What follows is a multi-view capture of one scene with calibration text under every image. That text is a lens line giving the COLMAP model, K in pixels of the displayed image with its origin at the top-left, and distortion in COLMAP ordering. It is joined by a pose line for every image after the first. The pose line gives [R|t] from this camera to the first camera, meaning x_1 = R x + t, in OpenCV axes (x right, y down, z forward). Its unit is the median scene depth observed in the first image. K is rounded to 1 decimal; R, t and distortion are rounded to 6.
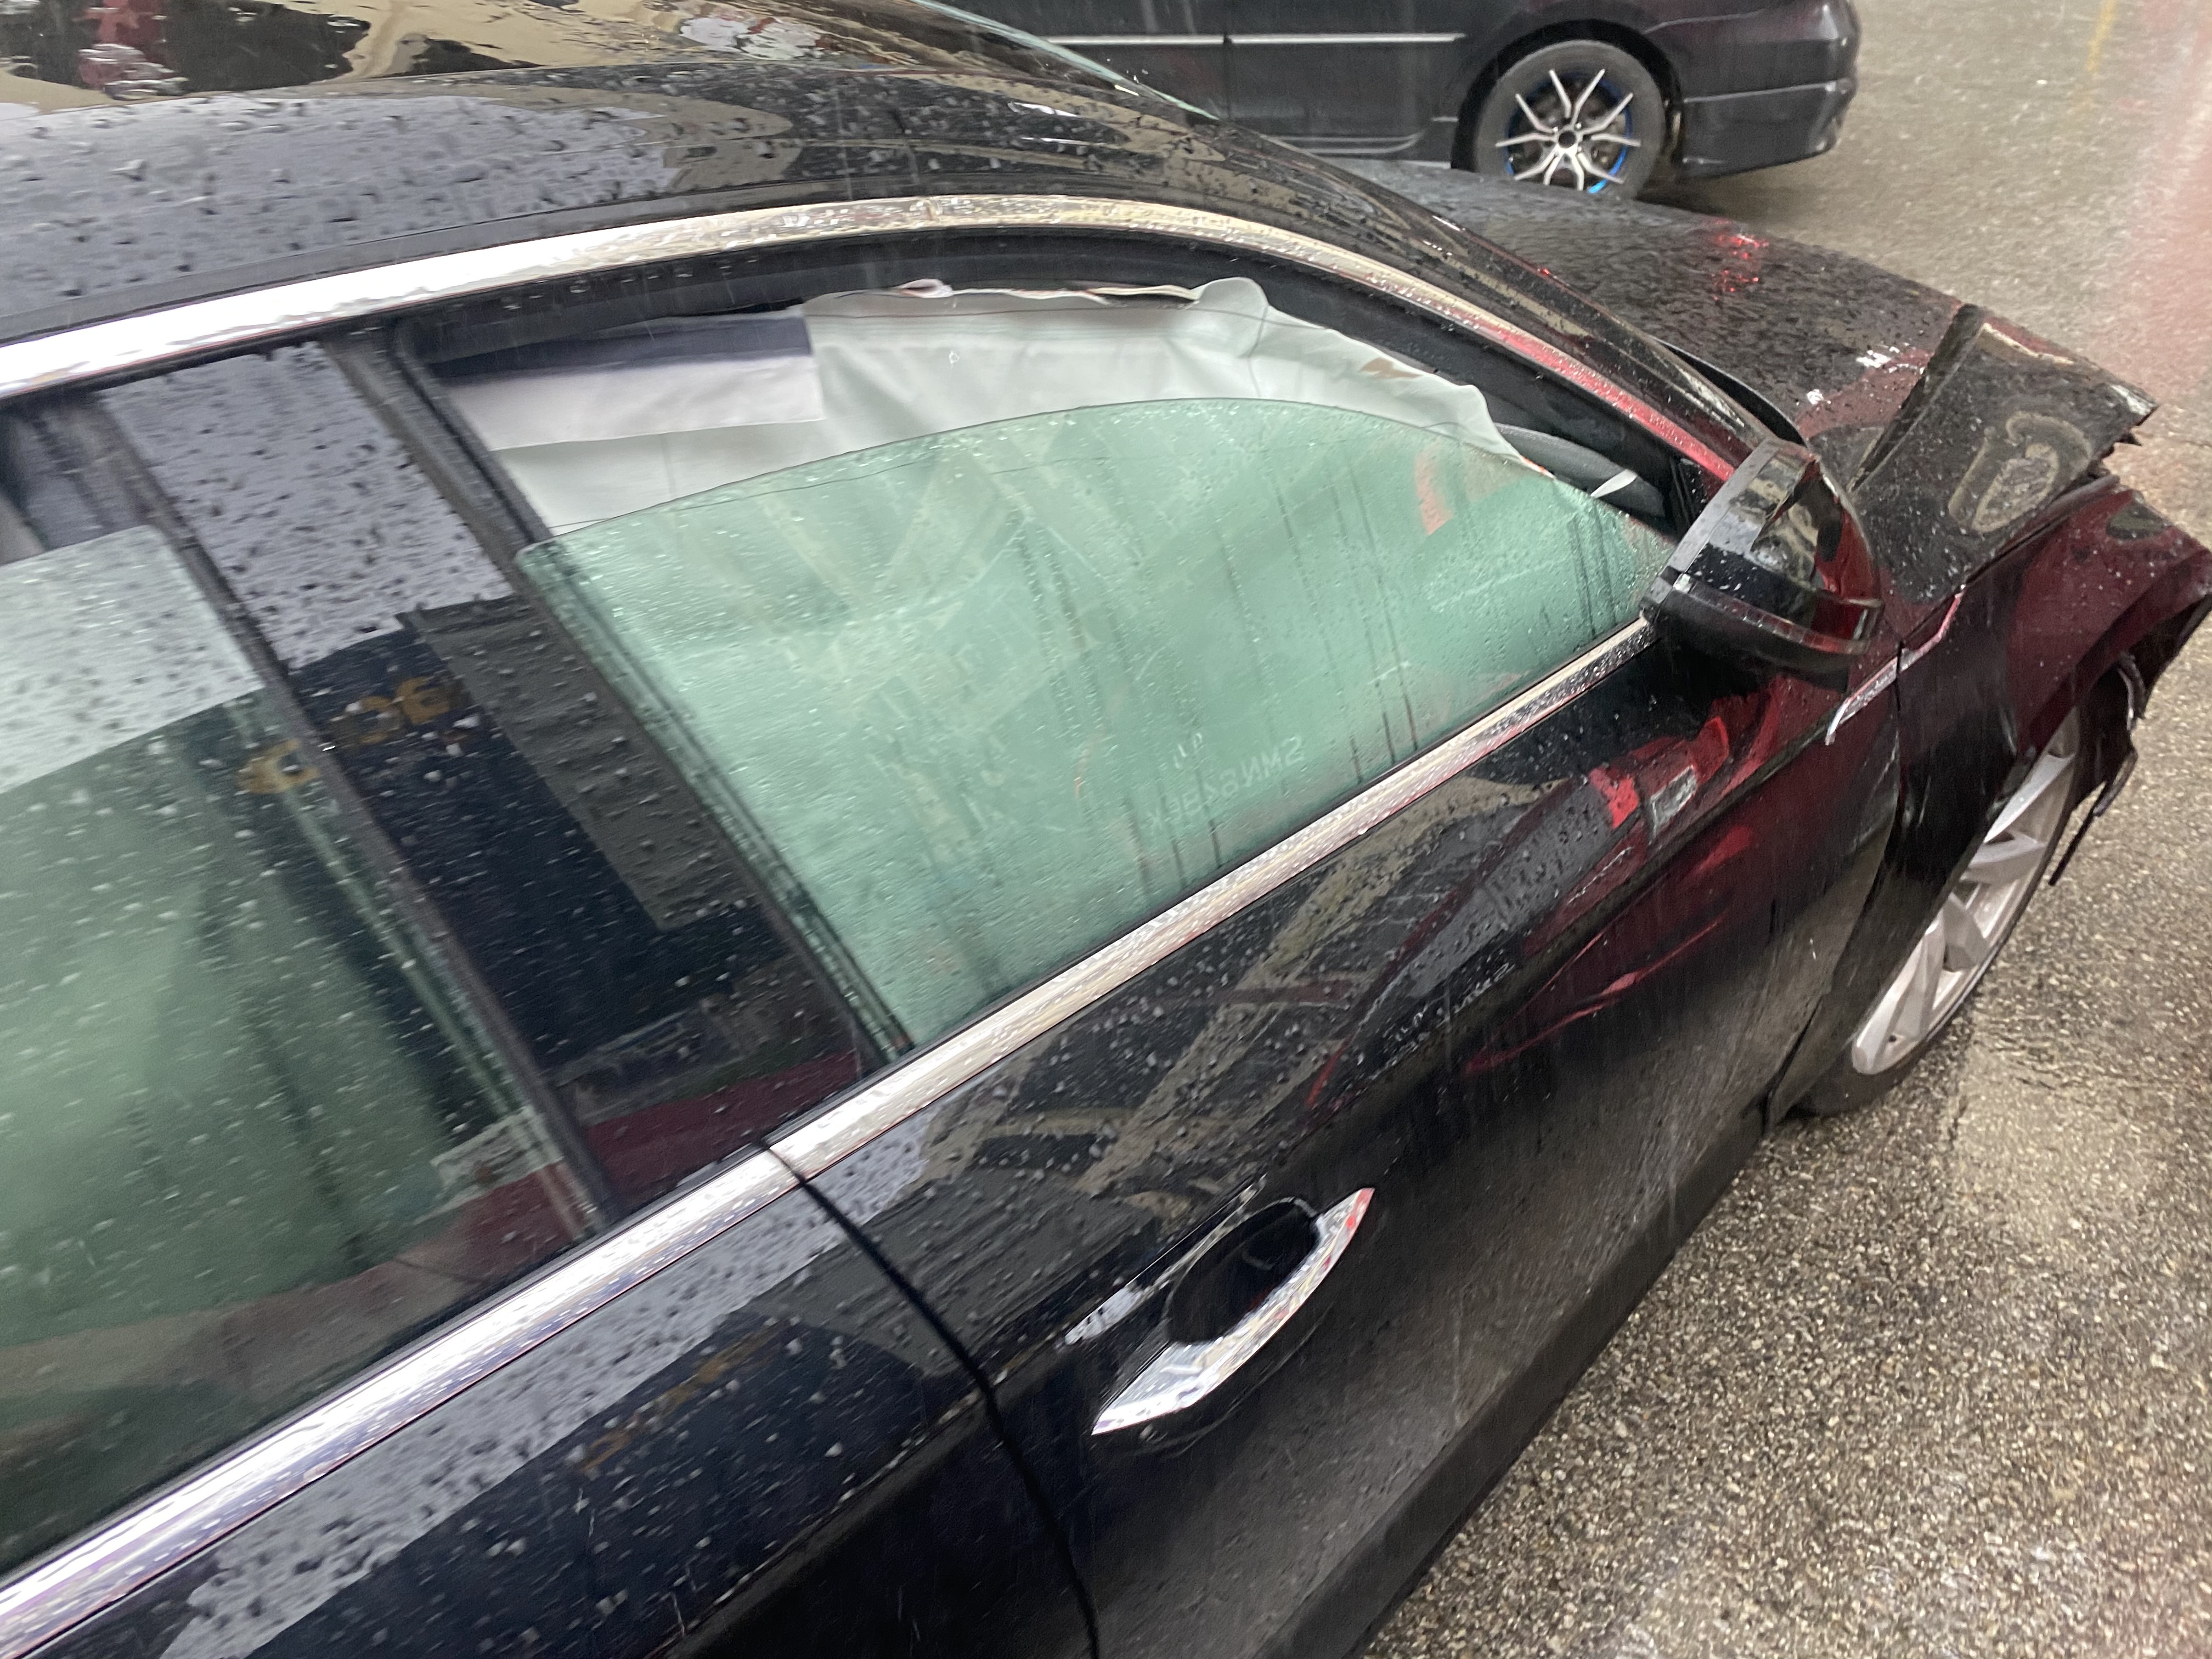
lens RADIAL K [[1648.0, 0, 1100.4], [0, 1648.0, 832.6], [0, 0, 1]] dist [0.014020, -0.009556]
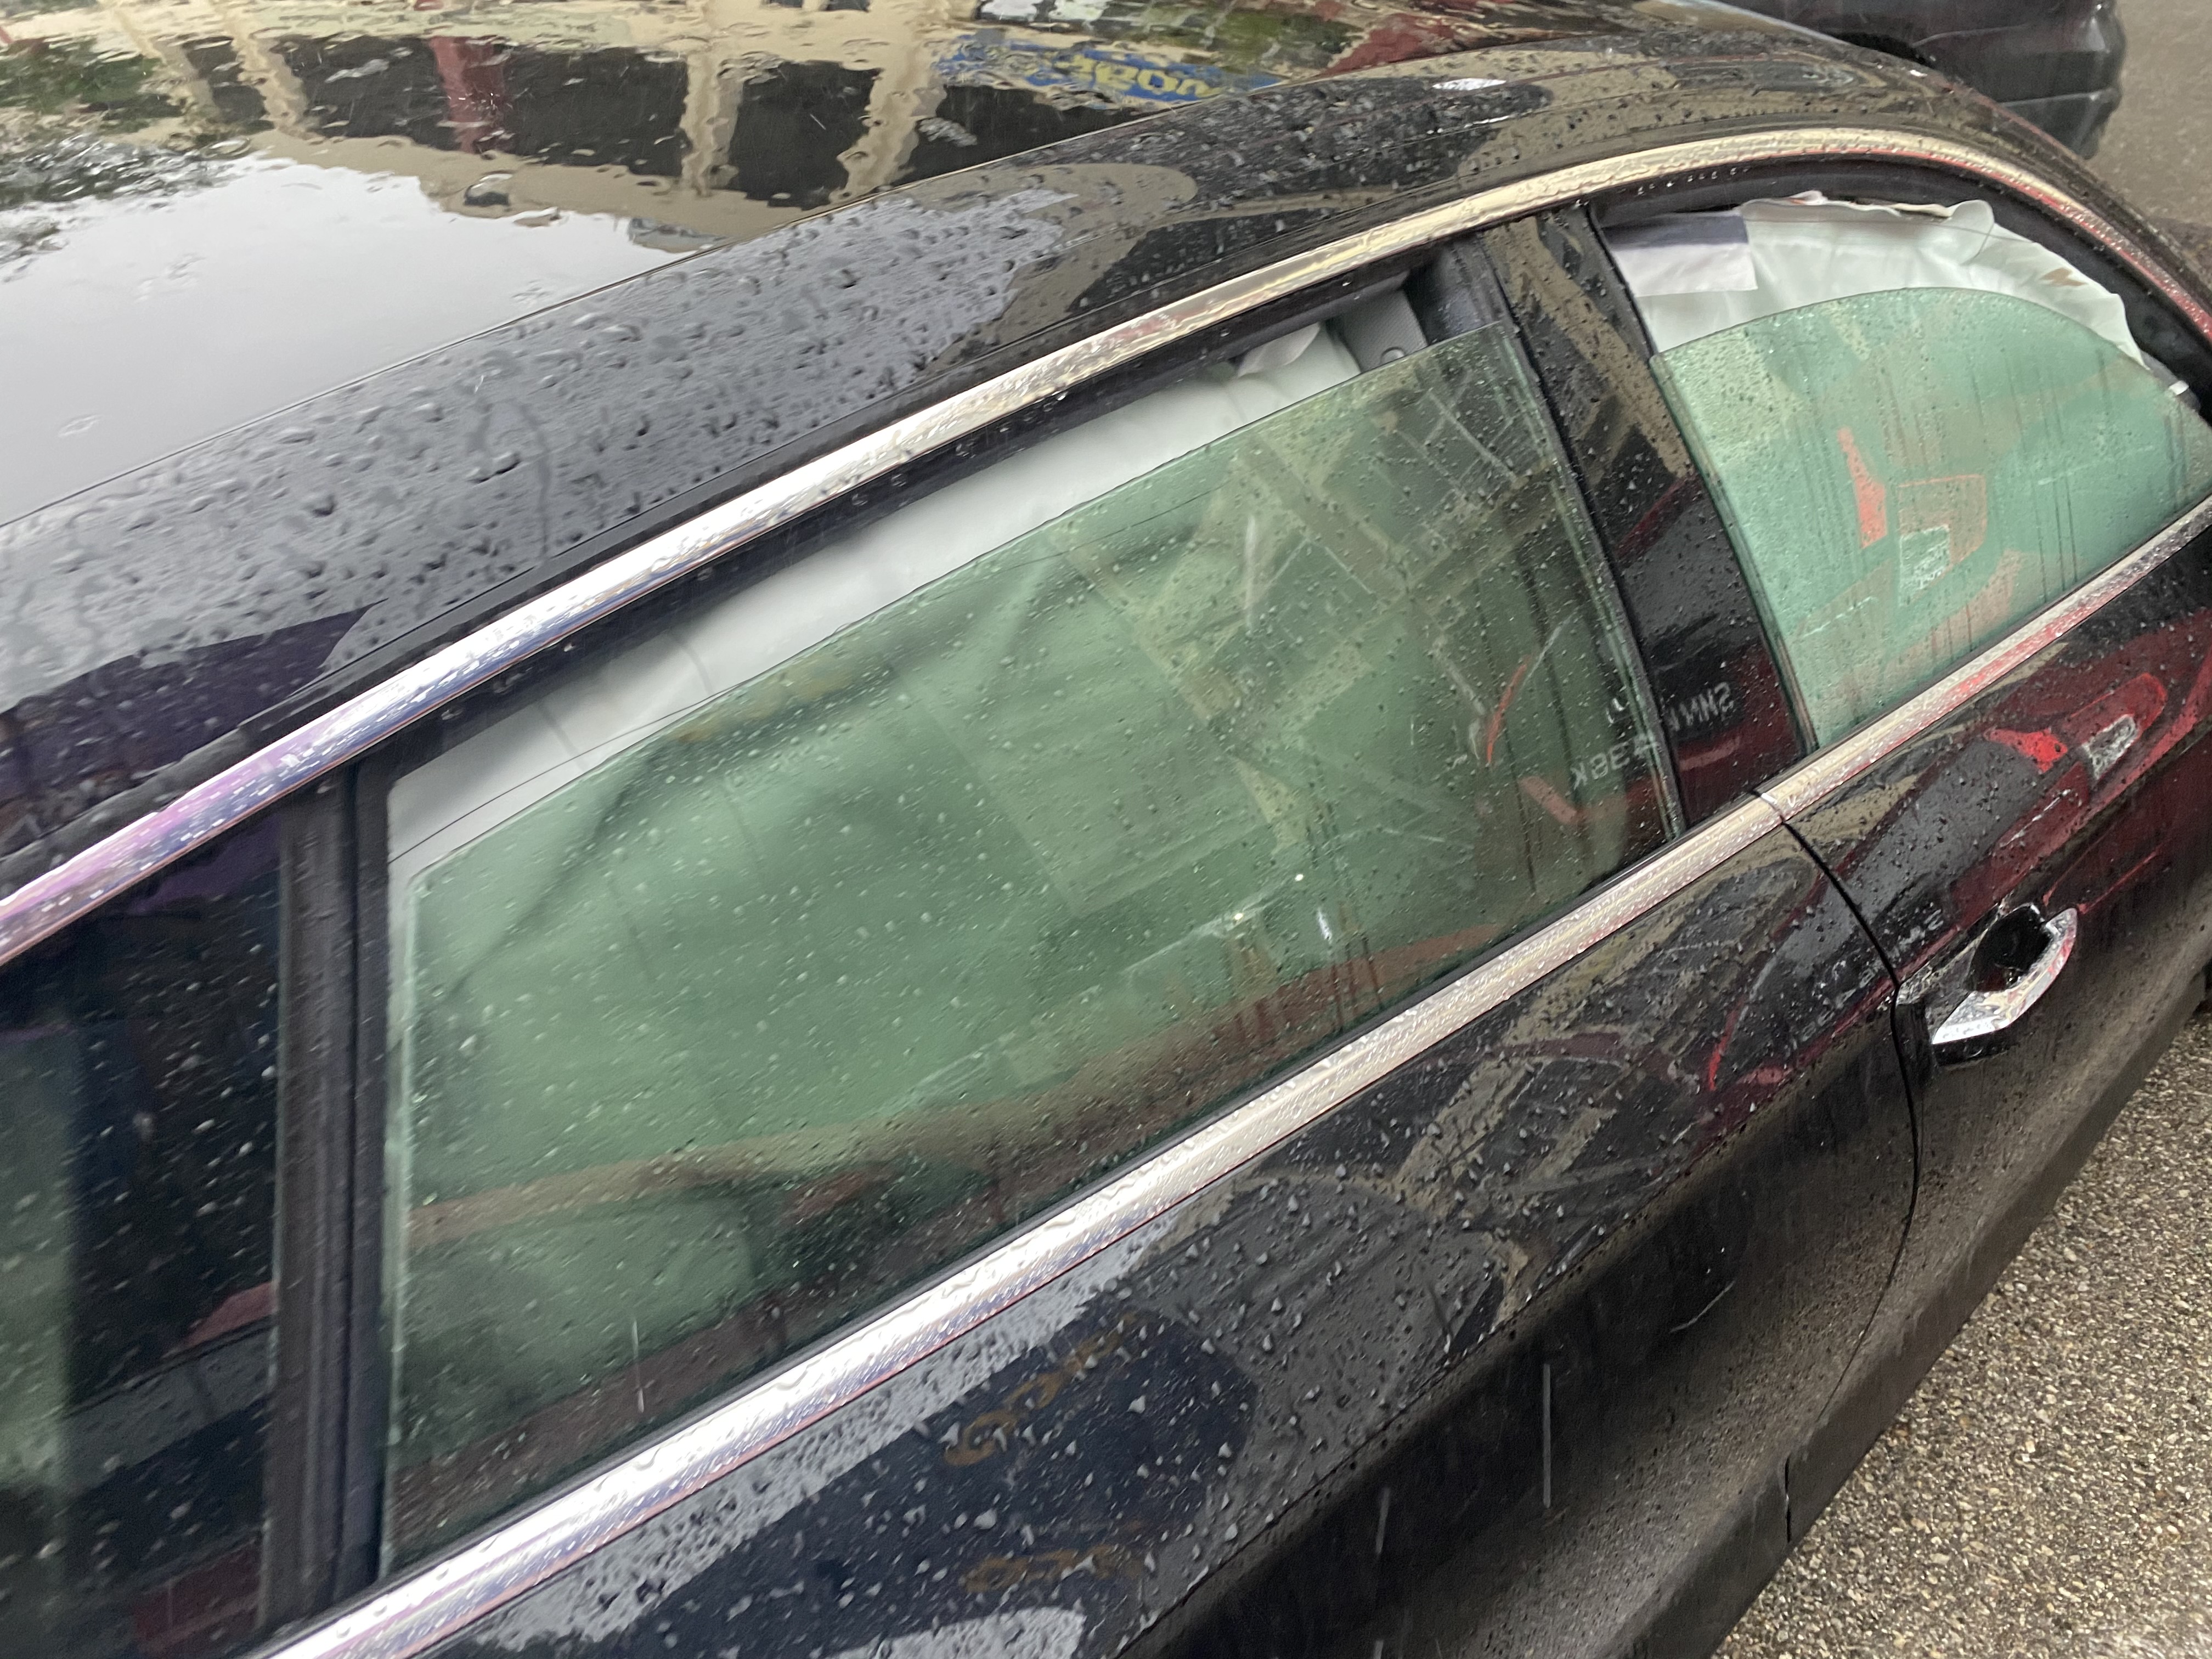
lens RADIAL K [[1648.0, 0, 1110.6], [0, 1648.0, 824.1], [0, 0, 1]] dist [0.014020, -0.009556]
pose [[0.997412, 0.019906, -0.069086, -0.284601], [-0.021300, 0.999583, -0.019504, 0.110468], [0.068669, 0.020925, 0.997420, -0.189841]]
